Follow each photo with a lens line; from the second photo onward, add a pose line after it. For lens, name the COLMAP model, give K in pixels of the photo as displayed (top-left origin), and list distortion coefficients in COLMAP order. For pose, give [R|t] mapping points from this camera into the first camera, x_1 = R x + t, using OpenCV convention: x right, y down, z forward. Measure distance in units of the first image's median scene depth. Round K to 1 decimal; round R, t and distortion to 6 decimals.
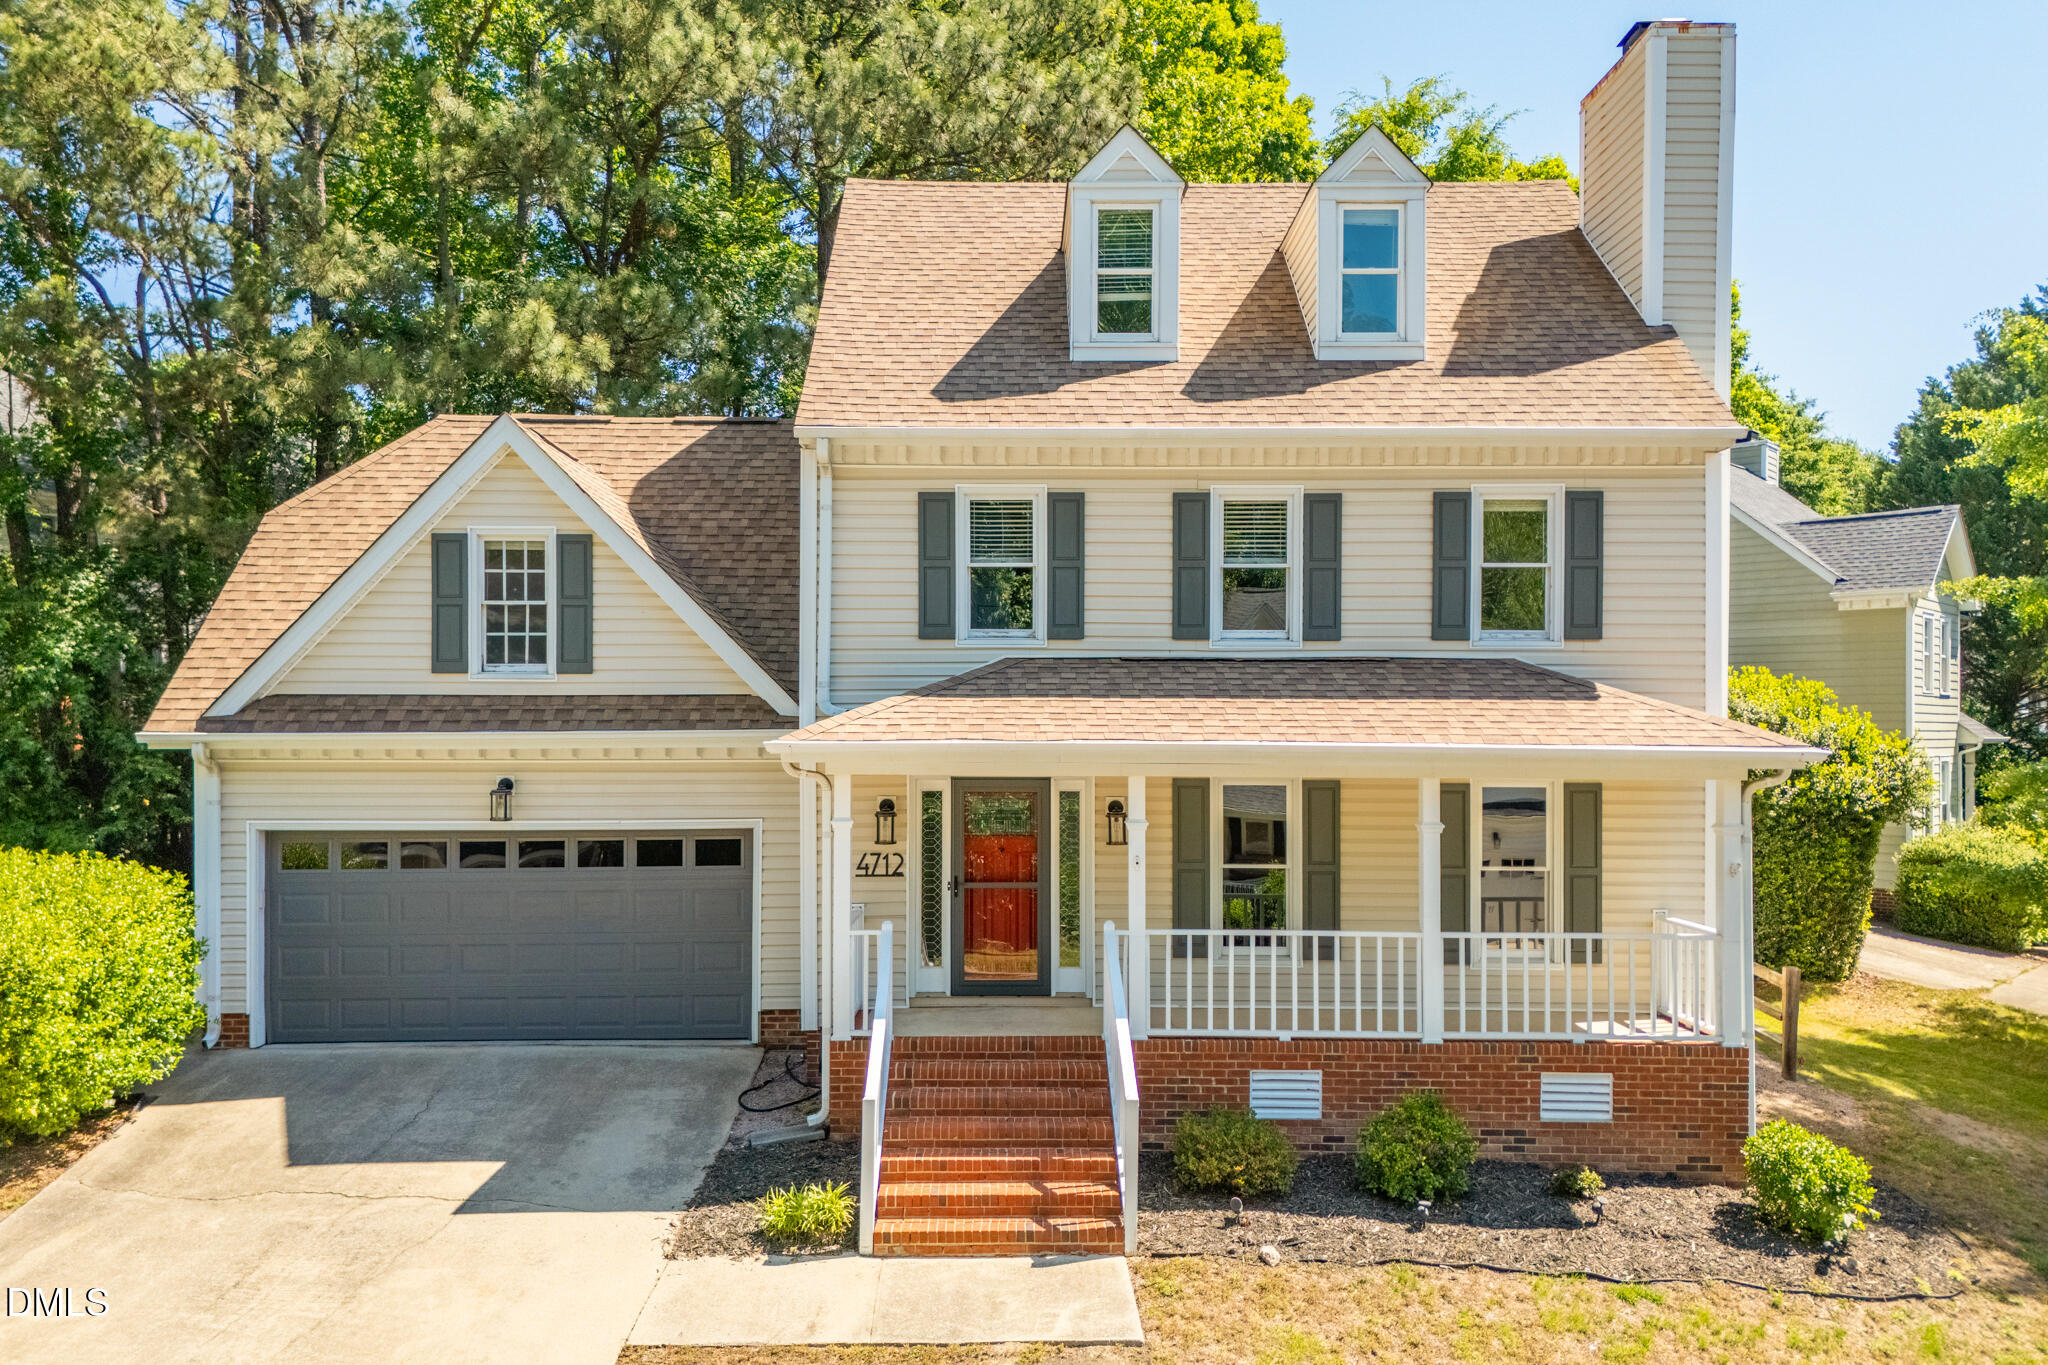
lens RADIAL K [[1549.3, 0, 1064.1], [0, 1549.3, 733.5], [0, 0, 1]] dist [0.062008, -0.042749]
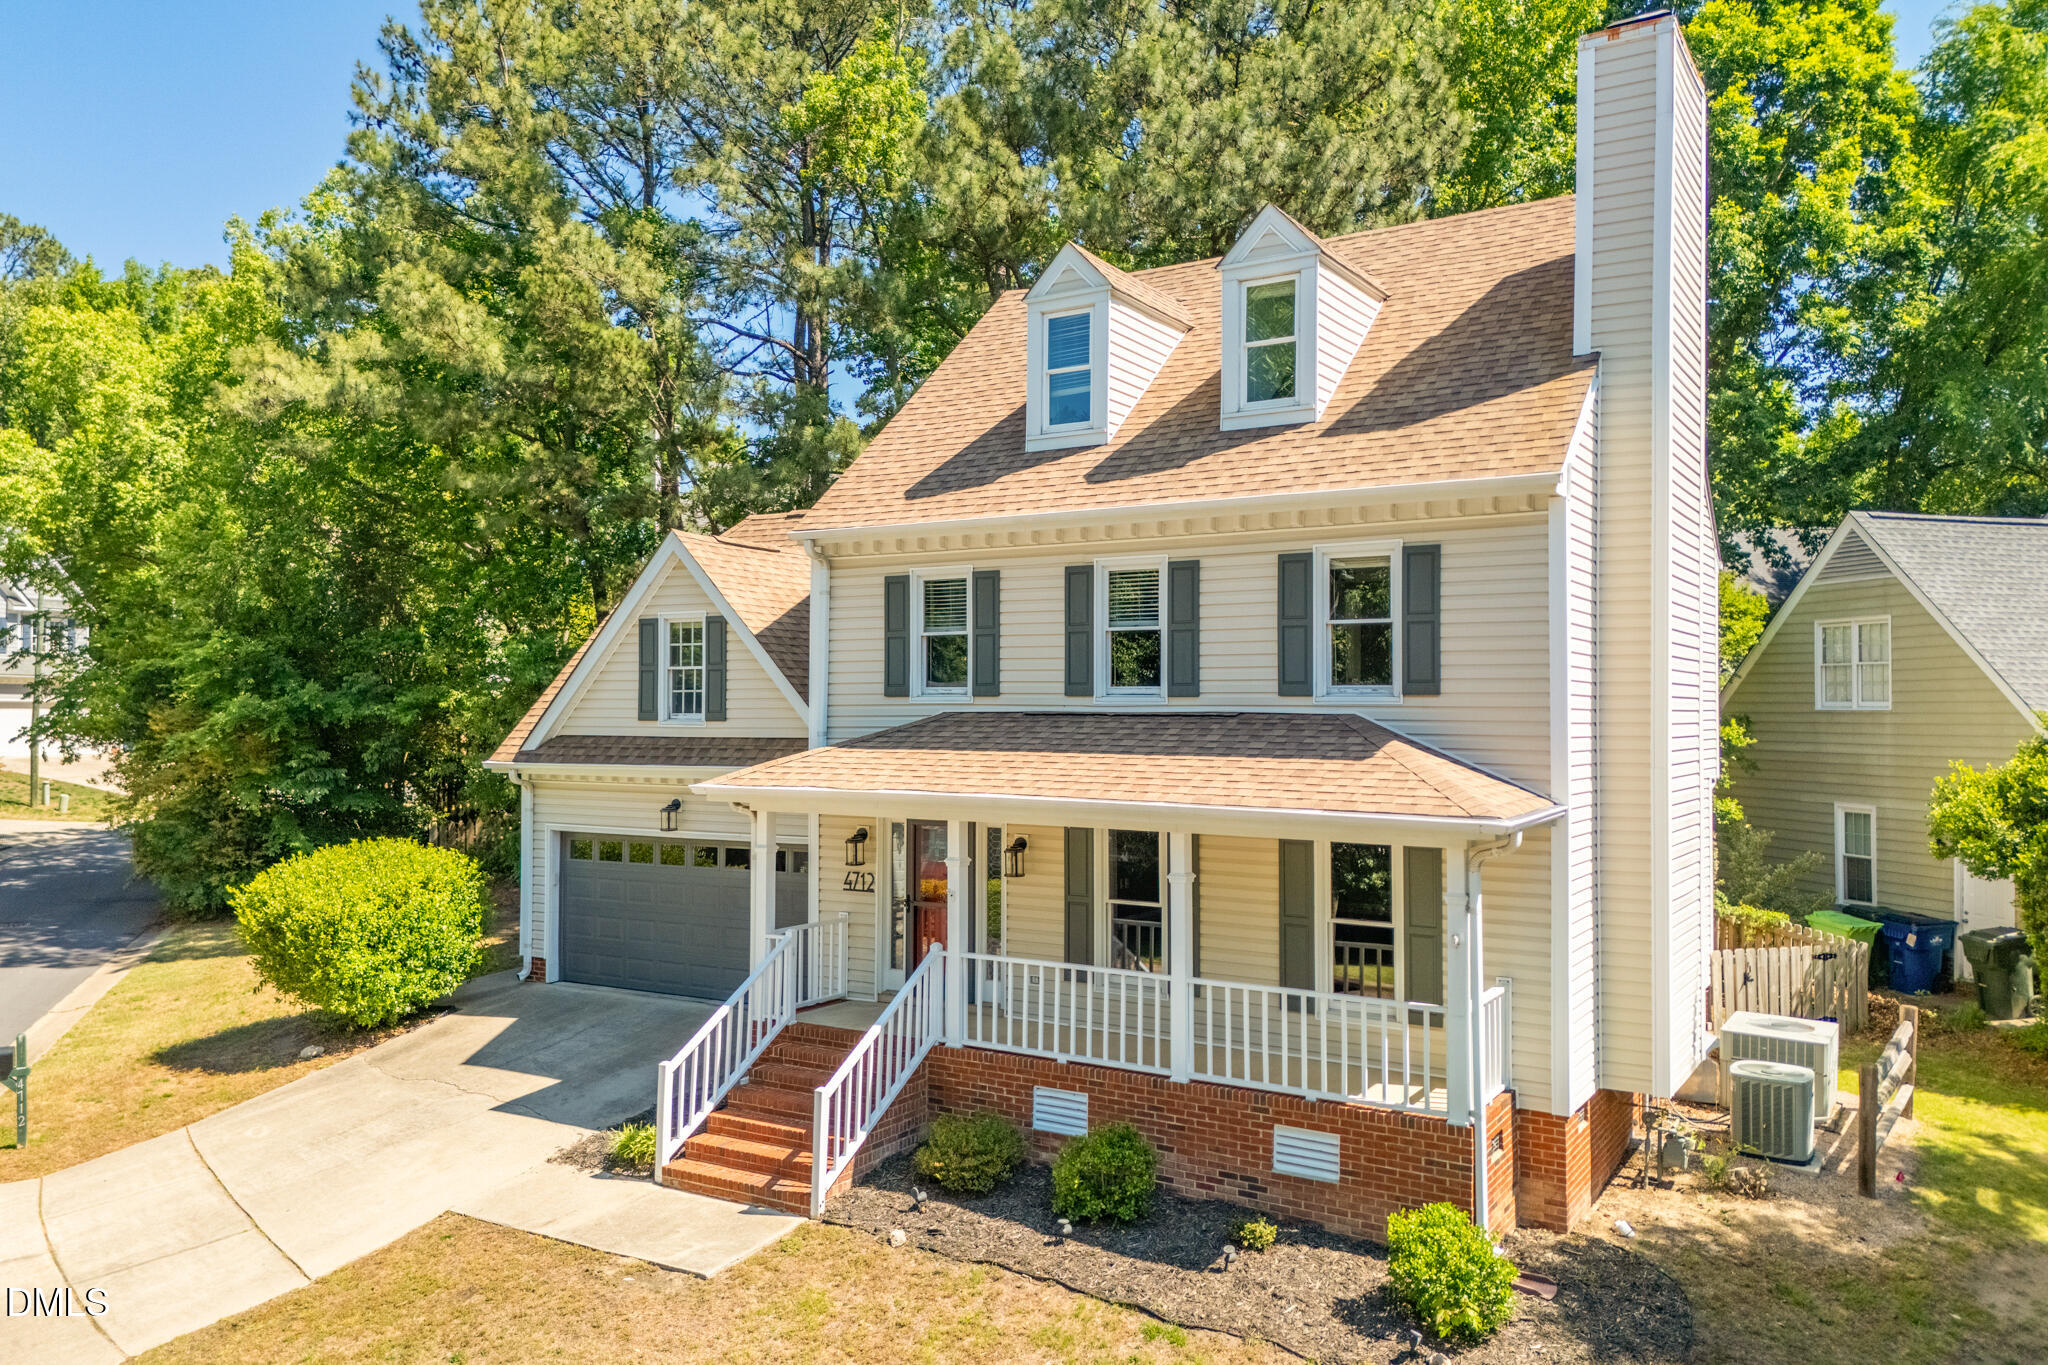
lens RADIAL K [[1549.3, 0, 1036.1], [0, 1549.3, 682.1], [0, 0, 1]] dist [0.062008, -0.042749]
pose [[0.844601, -0.008942, -0.535321, 0.655058], [-0.002433, 0.999786, -0.020538, -0.047885], [0.535391, 0.018649, 0.844399, 0.037484]]
